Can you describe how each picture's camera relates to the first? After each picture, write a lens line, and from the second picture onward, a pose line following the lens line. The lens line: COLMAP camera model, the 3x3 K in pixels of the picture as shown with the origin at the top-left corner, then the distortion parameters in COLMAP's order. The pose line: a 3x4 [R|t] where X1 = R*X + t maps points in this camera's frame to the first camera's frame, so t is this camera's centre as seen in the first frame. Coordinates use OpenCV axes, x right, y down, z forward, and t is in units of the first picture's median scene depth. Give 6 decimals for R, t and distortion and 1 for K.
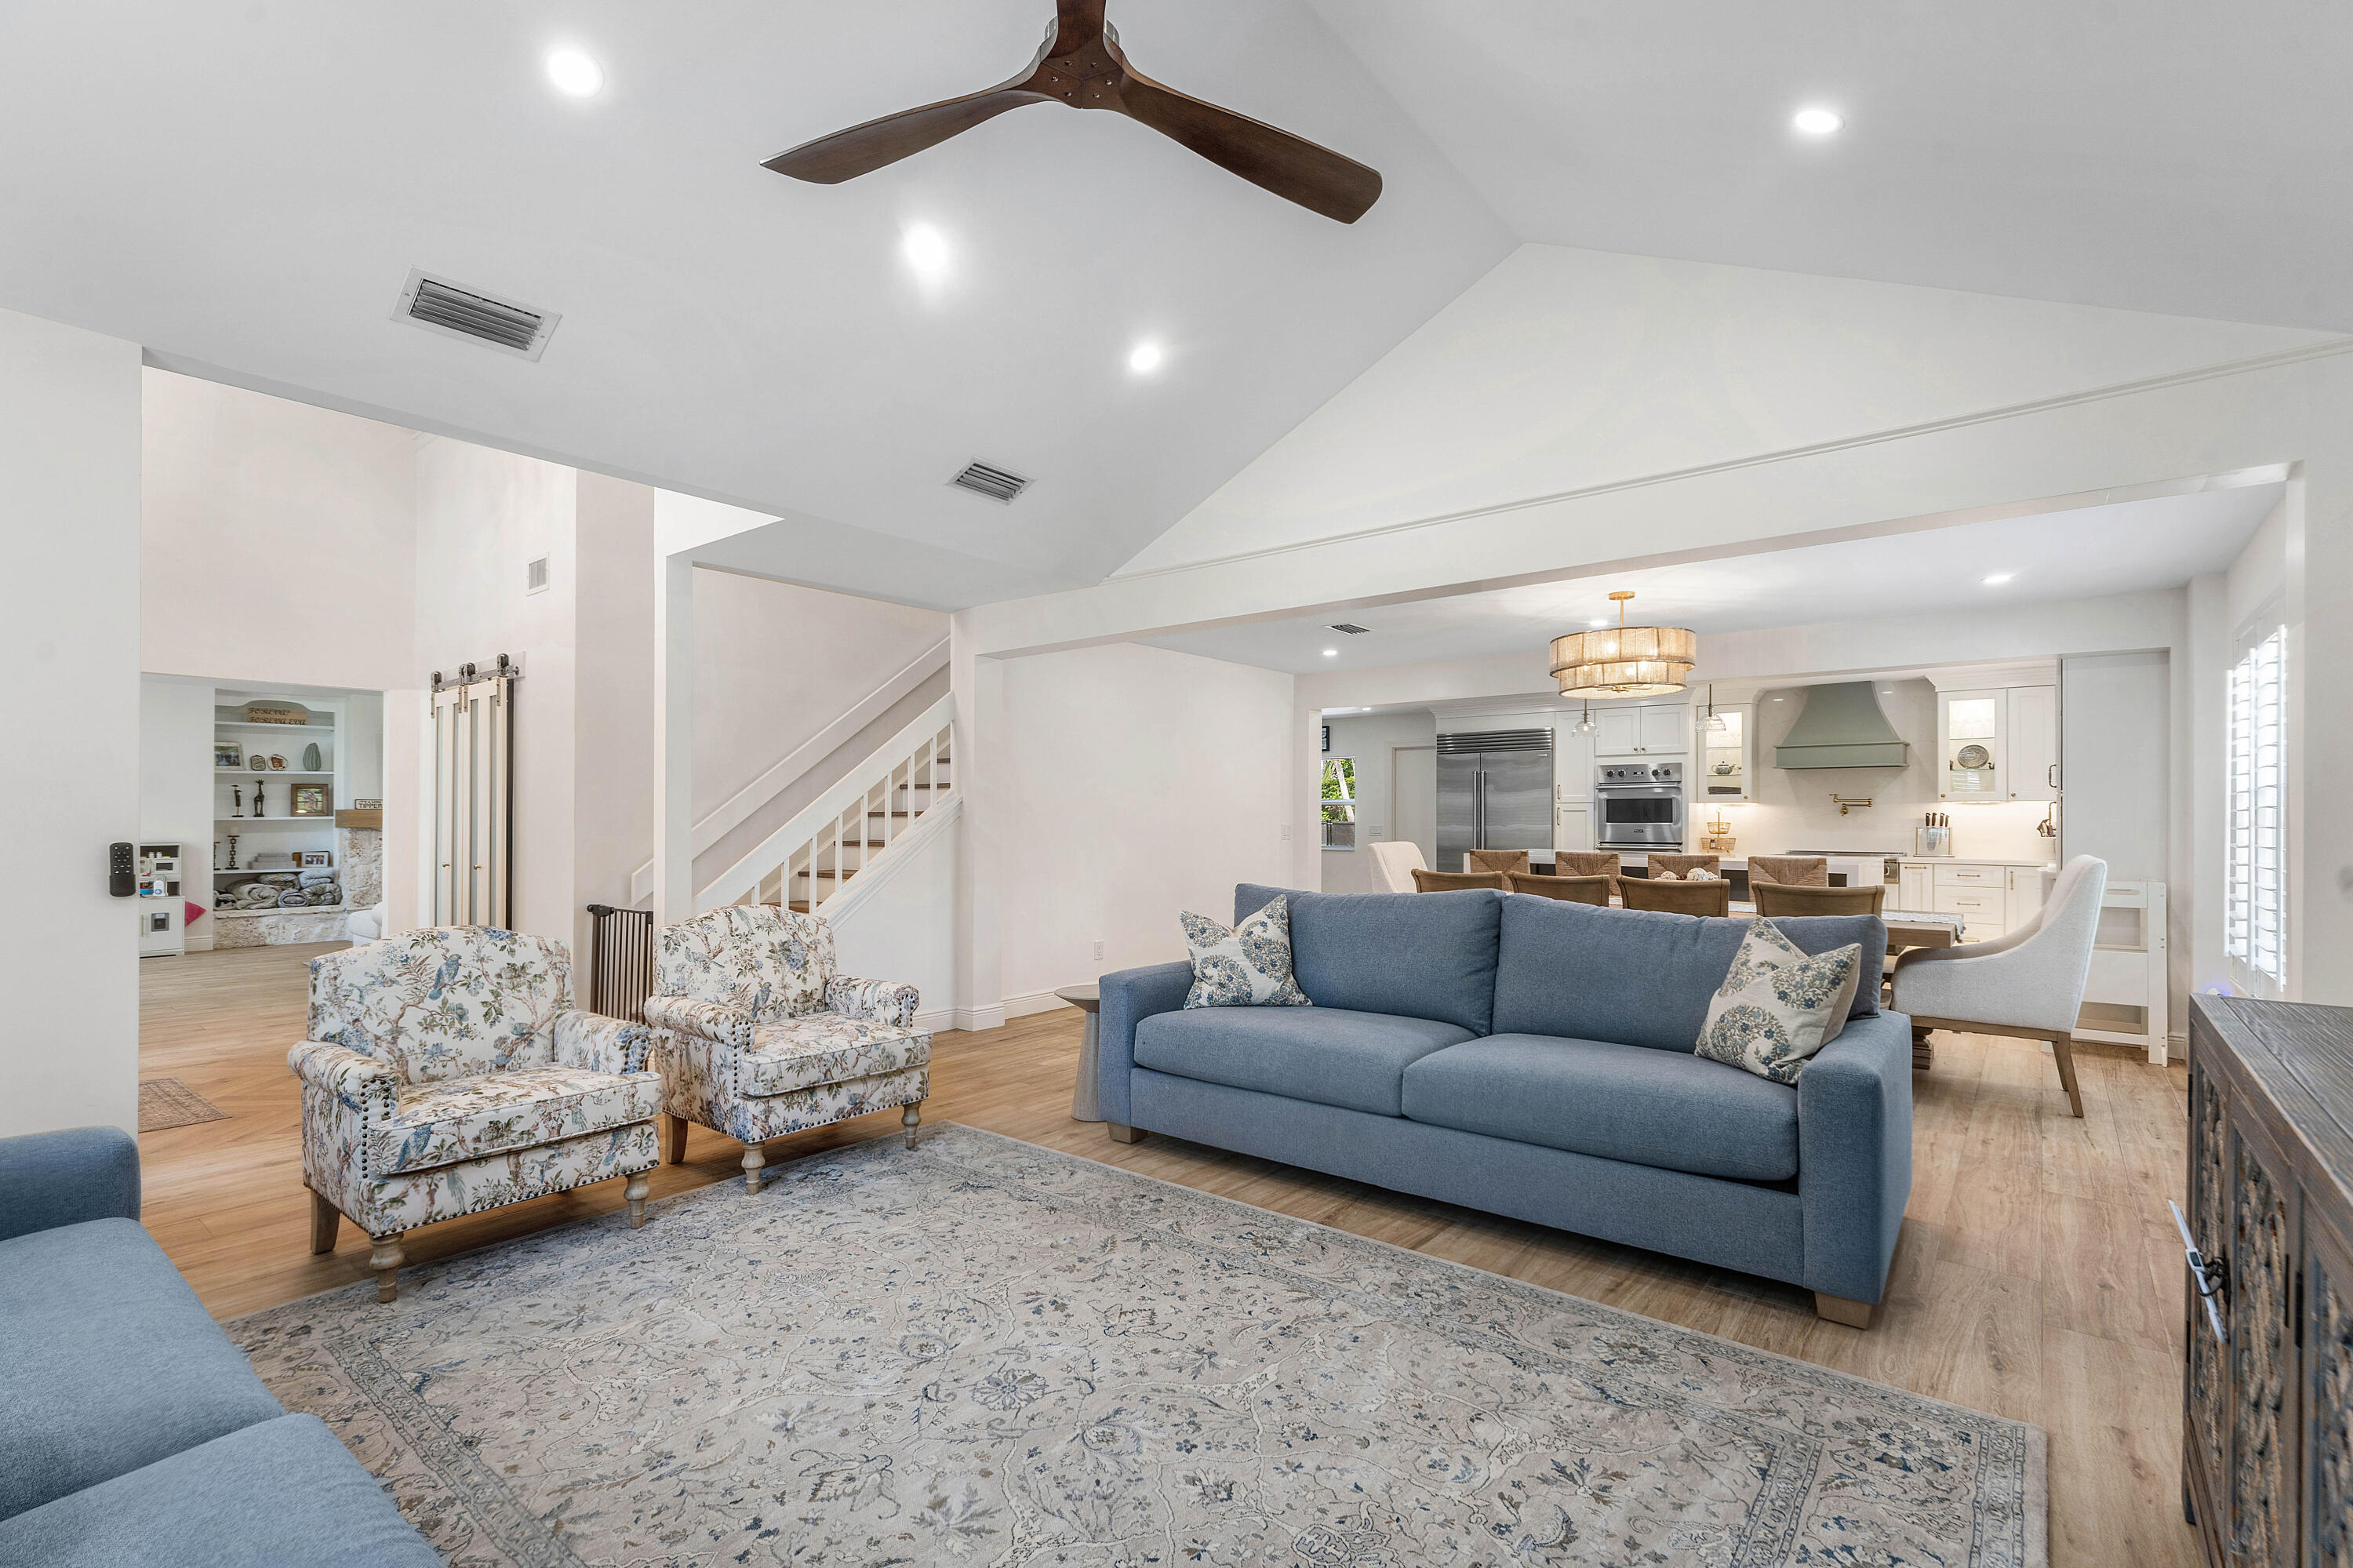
lens RADIAL K [[1078.8, 0, 1165.1], [0, 1078.8, 800.7], [0, 0, 1]] dist [0.004047, -0.001498]
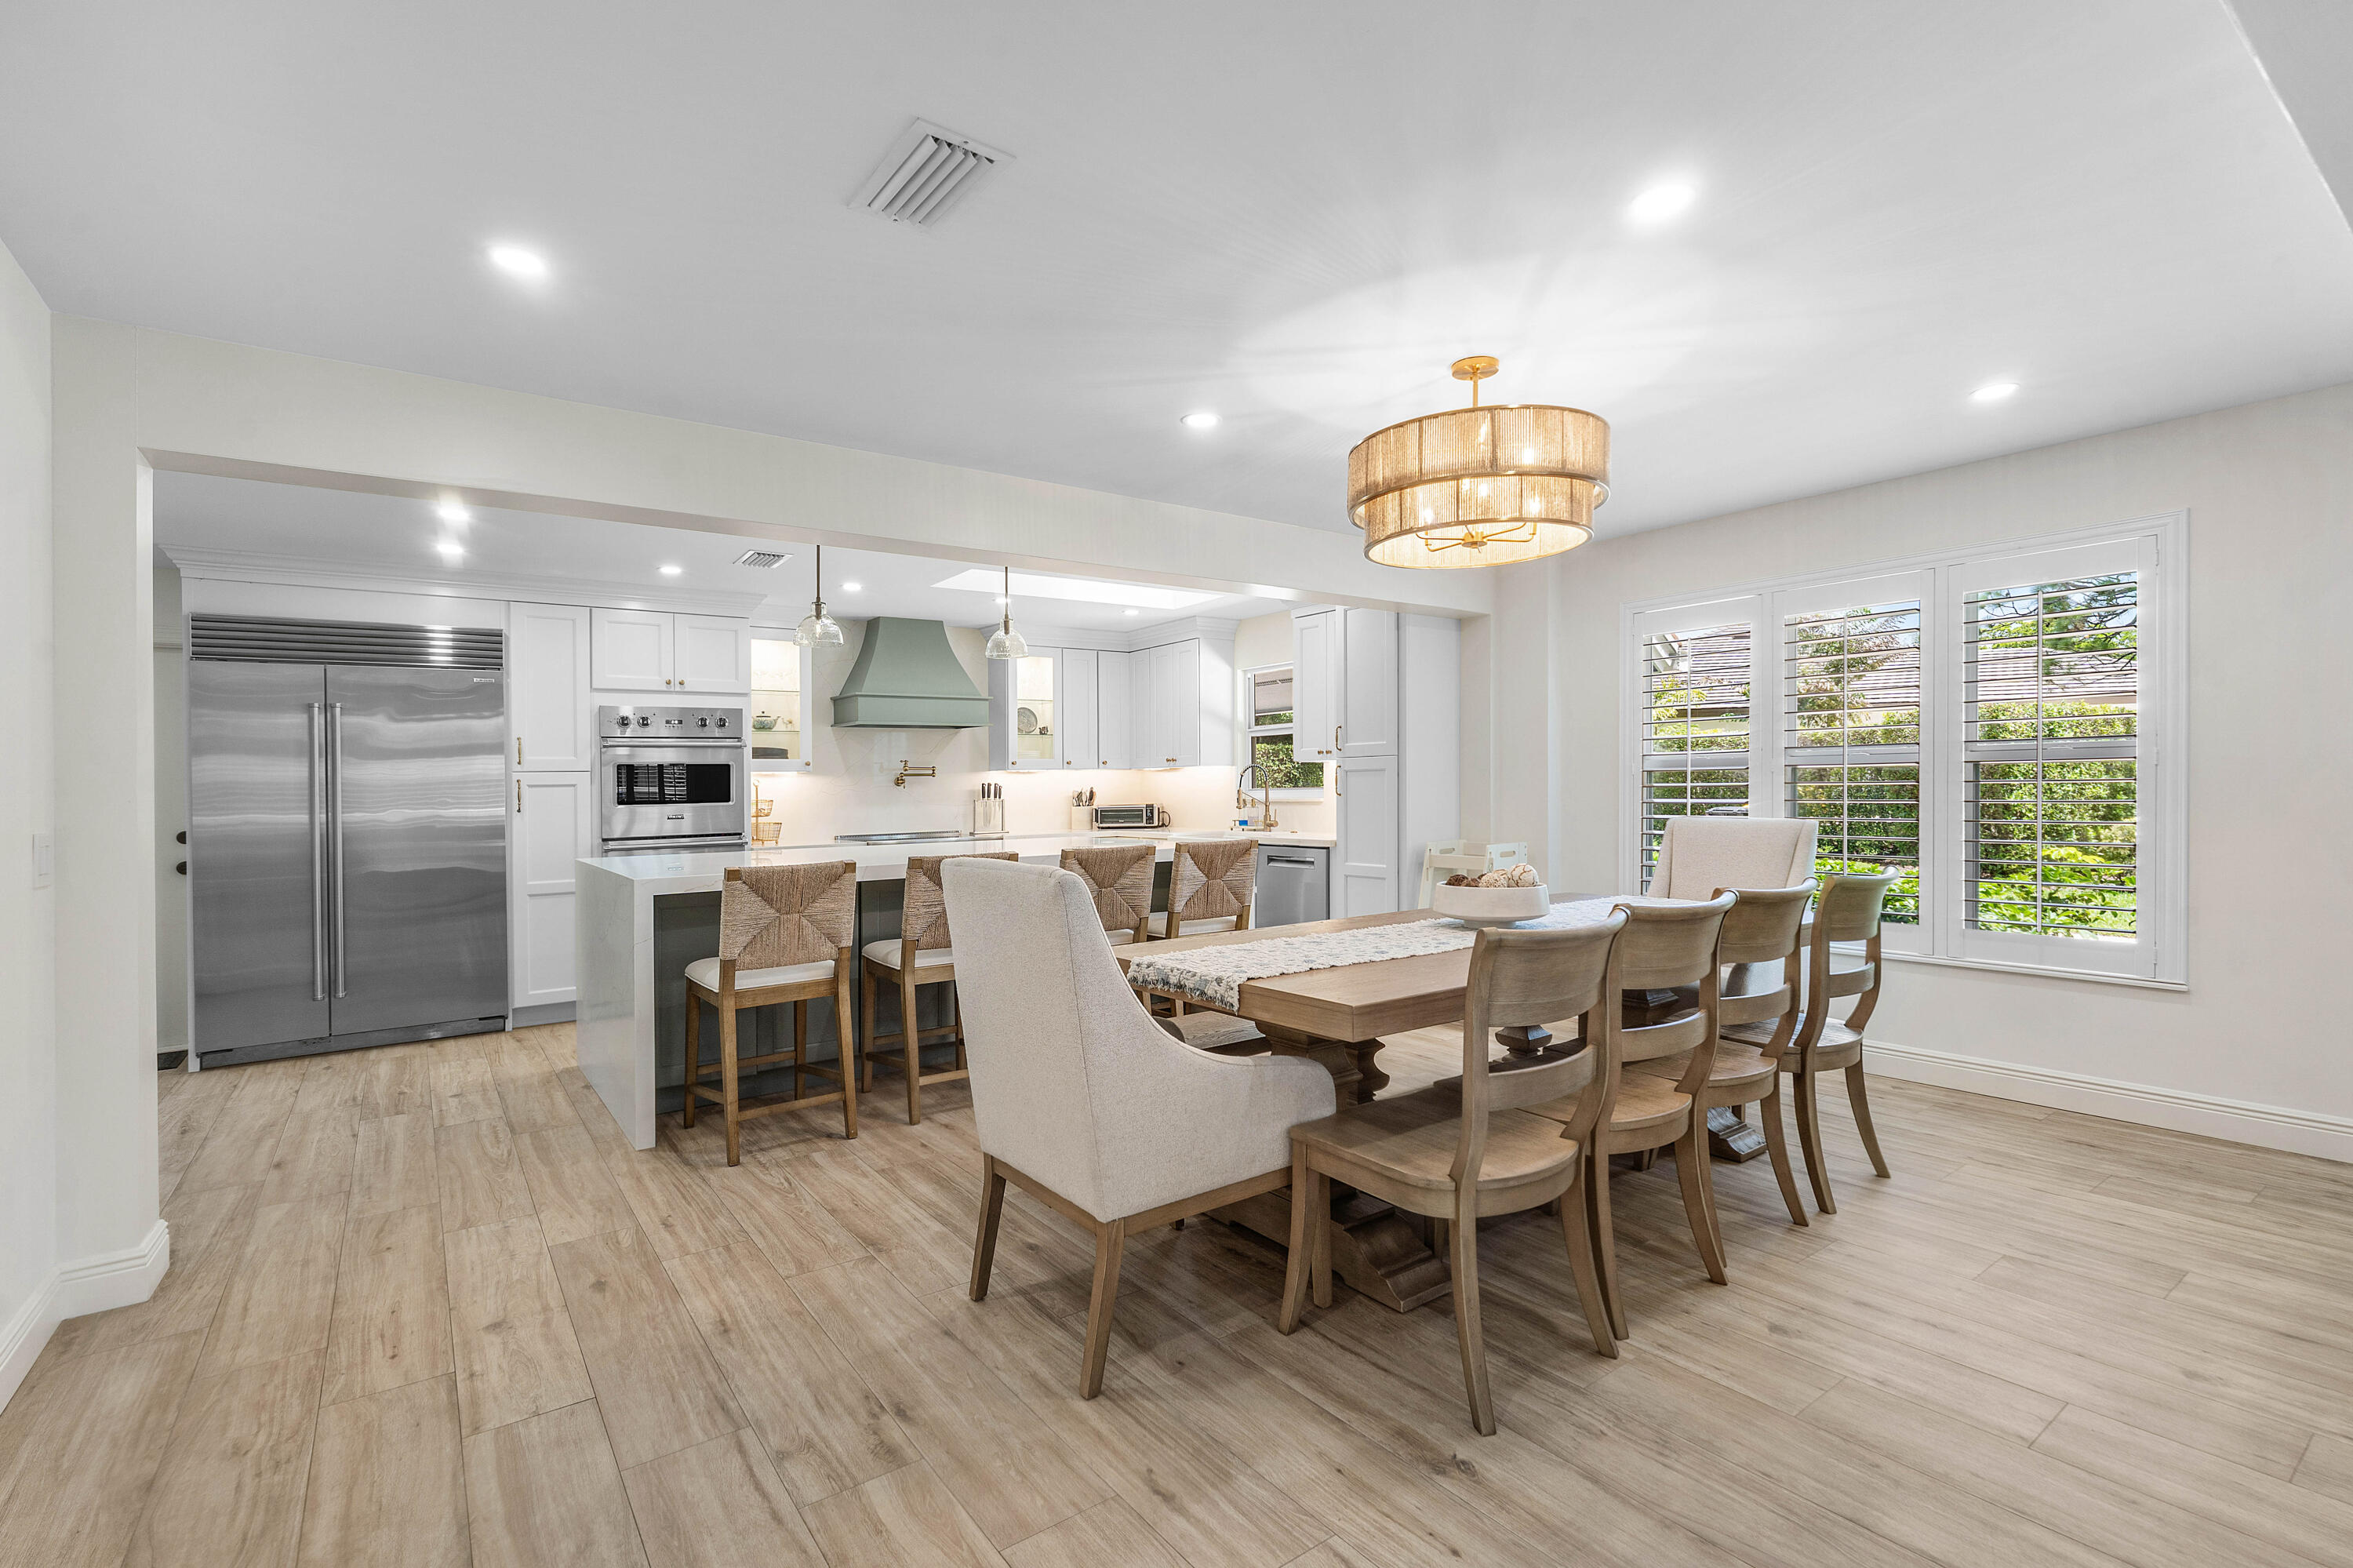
lens RADIAL K [[1078.8, 0, 1174.2], [0, 1078.8, 791.8], [0, 0, 1]] dist [0.004047, -0.001498]
pose [[0.244330, -0.008562, 0.969654, -0.086689], [0.002107, 0.999963, 0.008299, 0.010710], [-0.969690, 0.000016, 0.244339, 0.642464]]
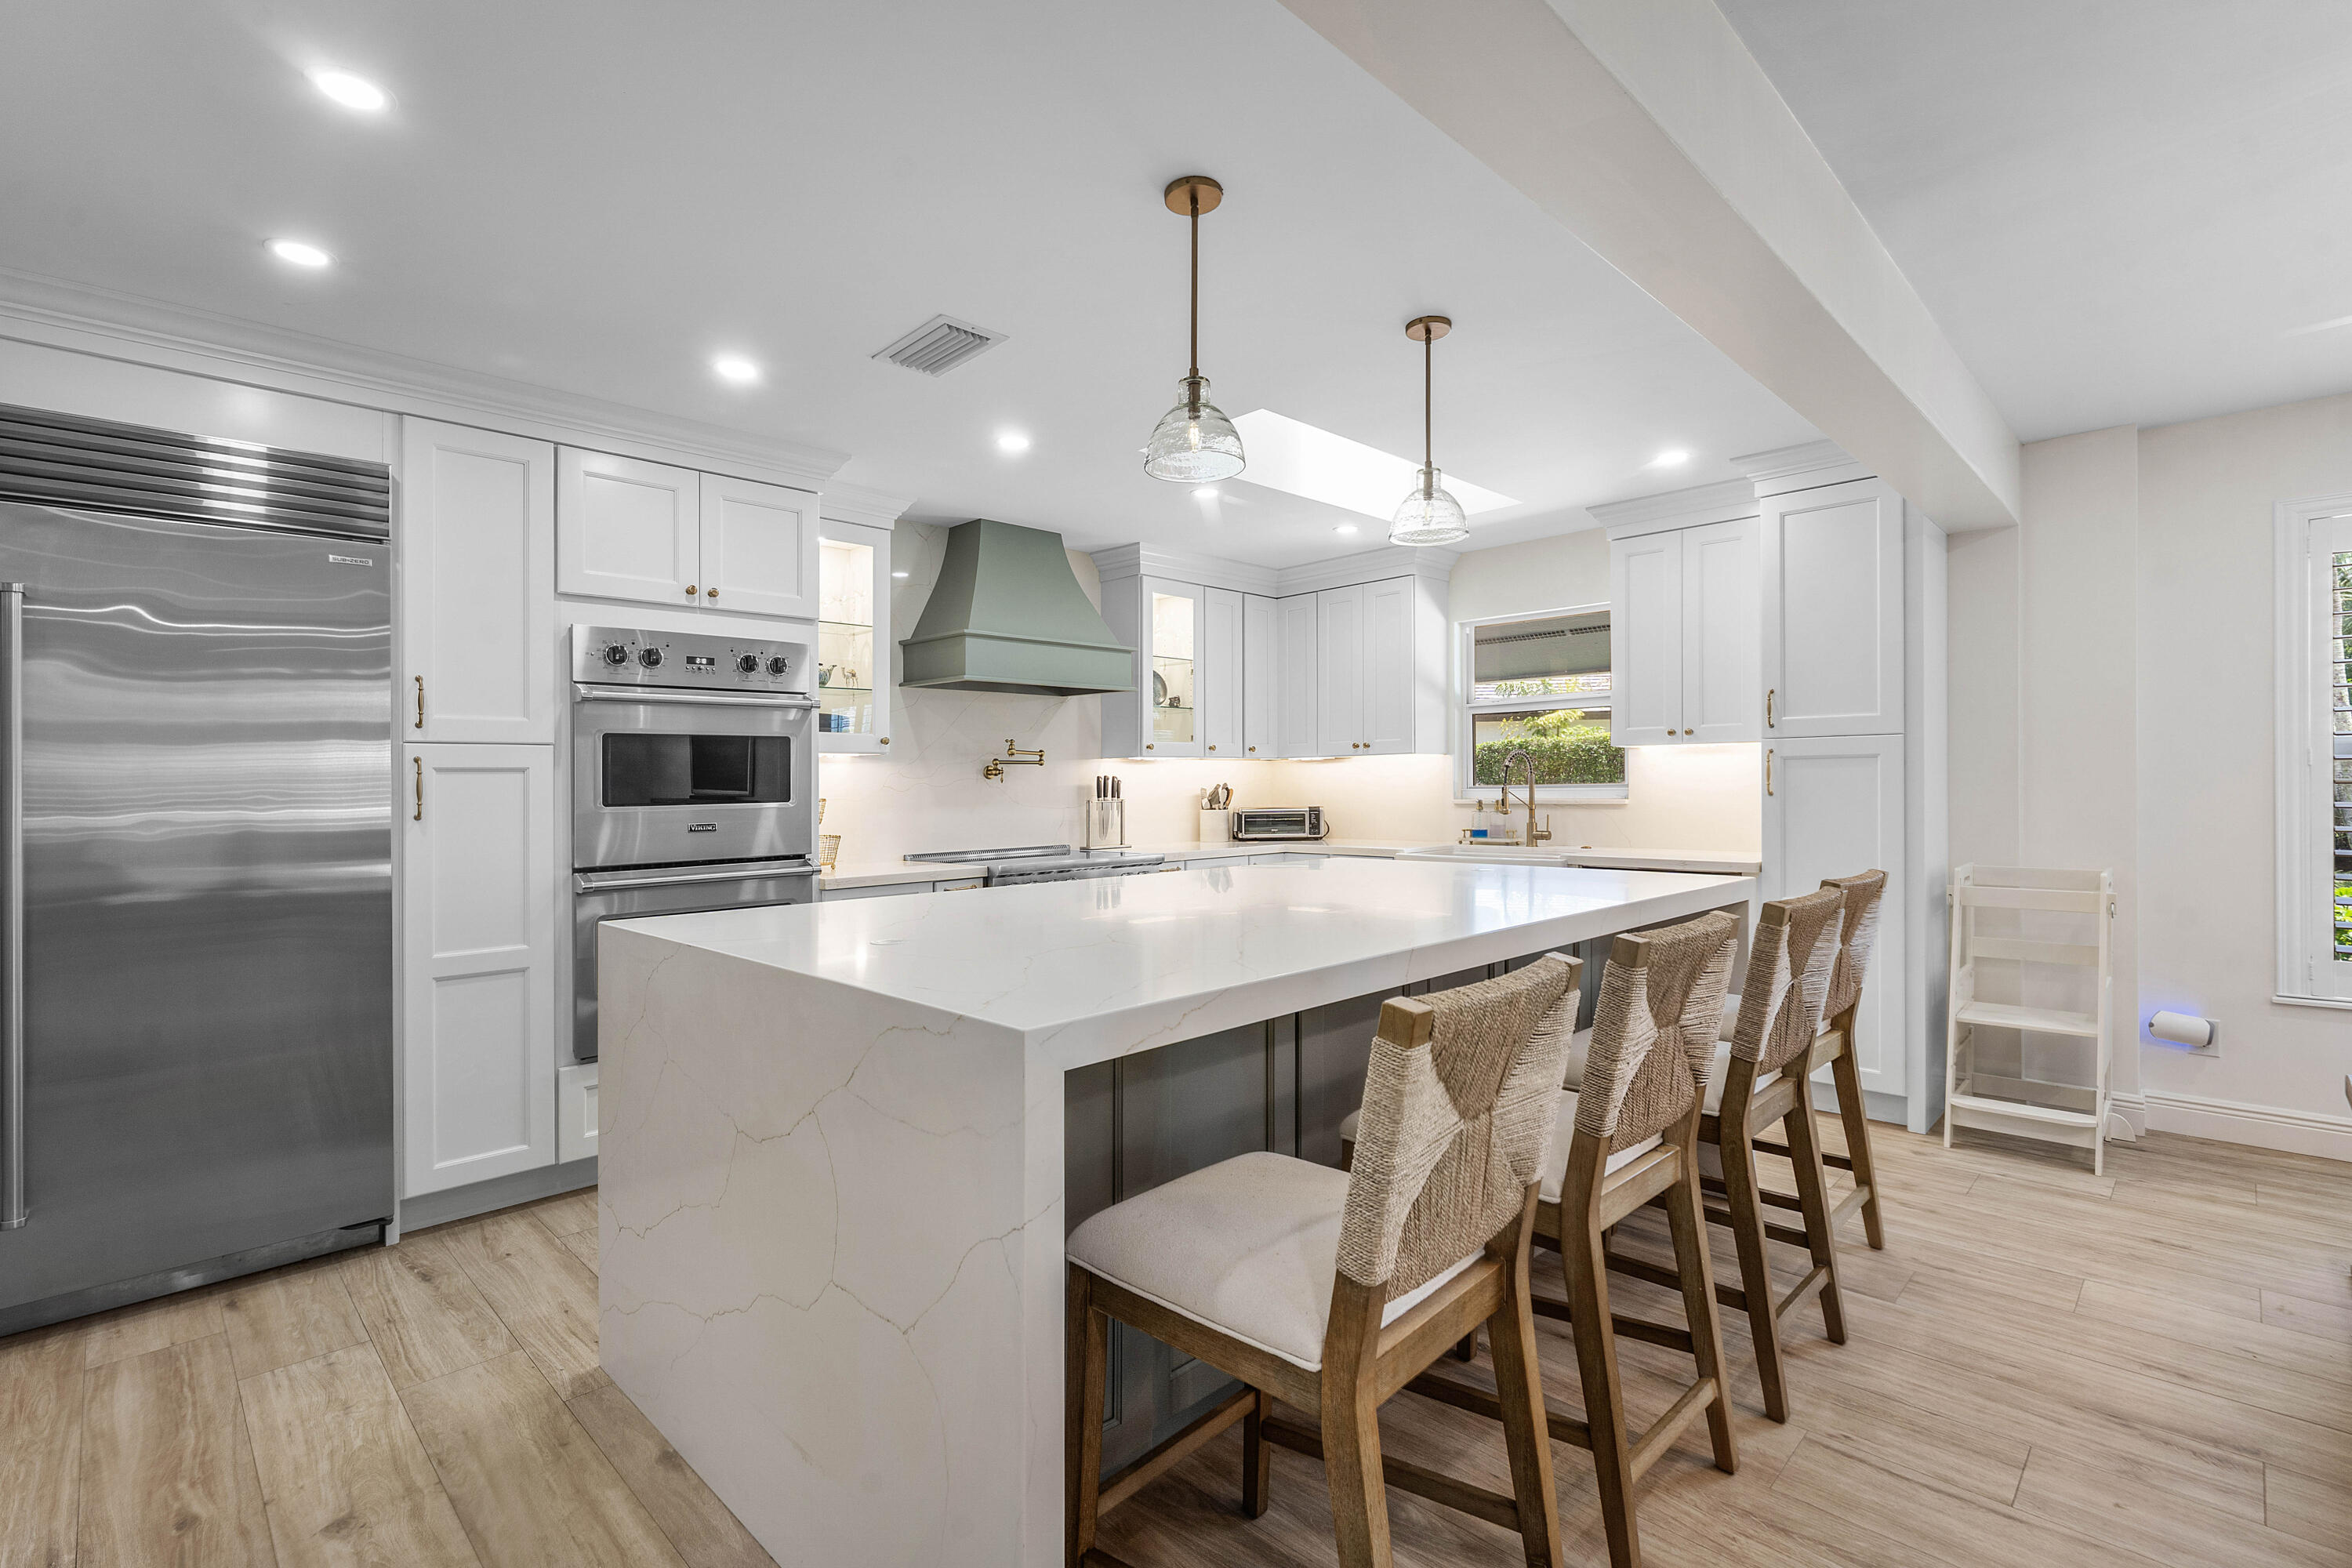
lens RADIAL K [[1078.3, 0, 1173.0], [0, 1078.3, 787.5], [0, 0, 1]] dist [0.004047, -0.001498]
pose [[0.088432, -0.002383, 0.996079, 0.121271], [-0.003994, 0.999988, 0.002747, 0.015362], [-0.996074, -0.004221, 0.088421, 0.905361]]
